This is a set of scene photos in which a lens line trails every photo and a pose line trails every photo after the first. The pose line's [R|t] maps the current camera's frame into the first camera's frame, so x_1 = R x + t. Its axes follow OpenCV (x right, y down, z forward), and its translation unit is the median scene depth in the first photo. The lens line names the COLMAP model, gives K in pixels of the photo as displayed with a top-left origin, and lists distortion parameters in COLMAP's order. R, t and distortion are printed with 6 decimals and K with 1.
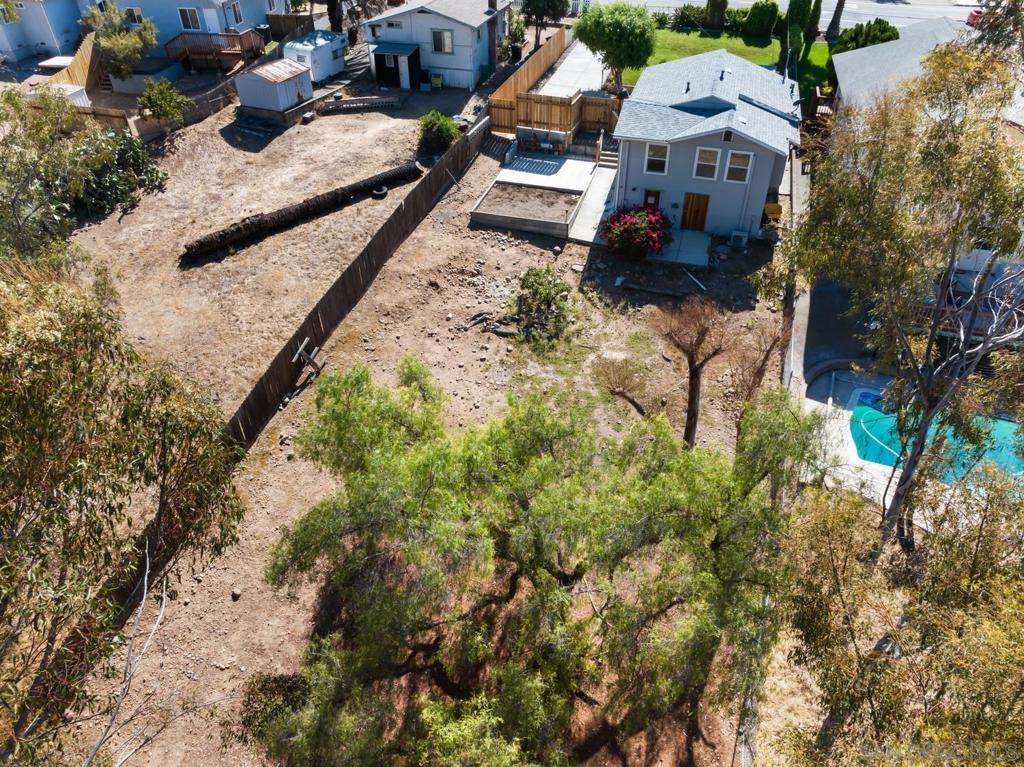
lens RADIAL K [[714.1, 0, 516.0], [0, 714.1, 382.1], [0, 0, 1]] dist [-0.032077, 0.001828]
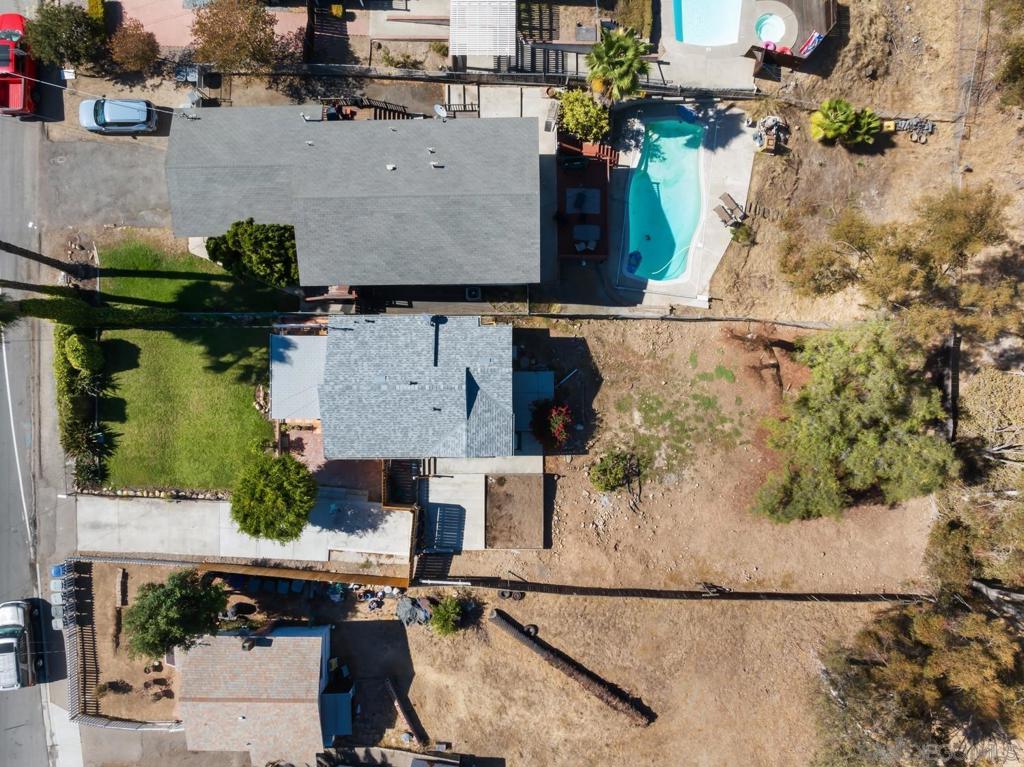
lens RADIAL K [[708.0, 0, 512.5], [0, 708.0, 382.3], [0, 0, 1]] dist [-0.020849, 0.001634]
pose [[-0.276308, -0.961053, -0.005562, 0.246451], [0.612440, -0.180534, 0.769626, -1.169142], [-0.740656, 0.209248, 0.638470, 0.132576]]
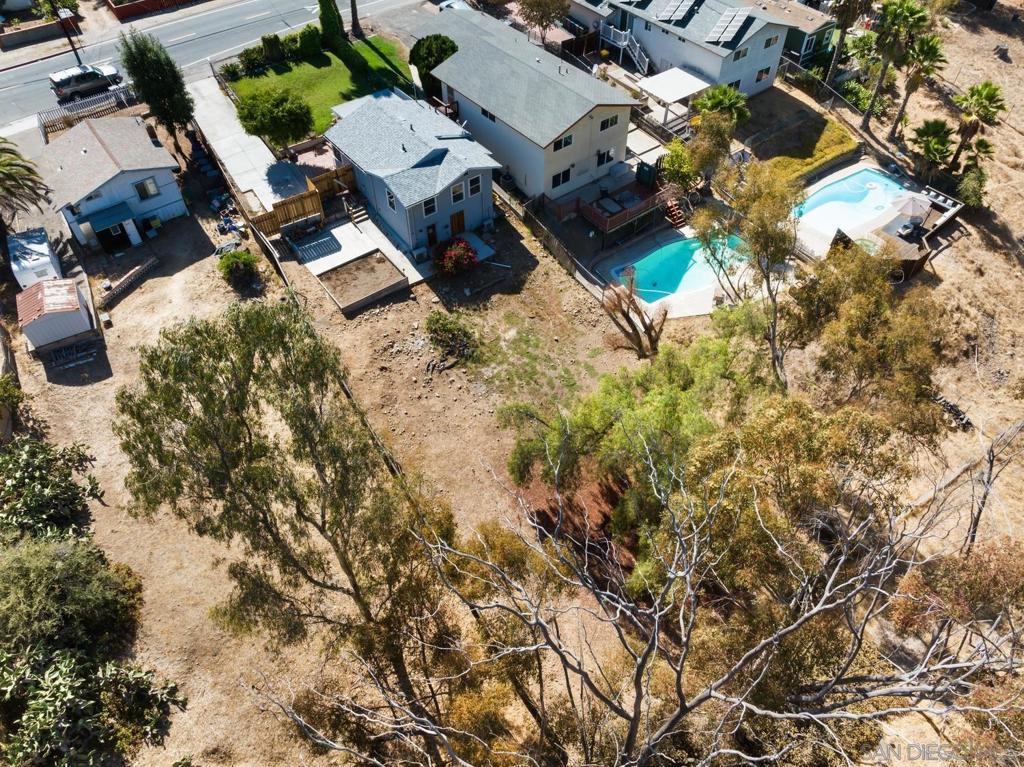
lens RADIAL K [[714.1, 0, 516.0], [0, 714.1, 382.1], [0, 0, 1]] dist [-0.032077, 0.001828]
pose [[0.590527, -0.613432, 0.524384, -0.605692], [0.509065, 0.787343, 0.347770, -0.402531], [-0.626203, 0.061578, 0.777224, -0.182851]]
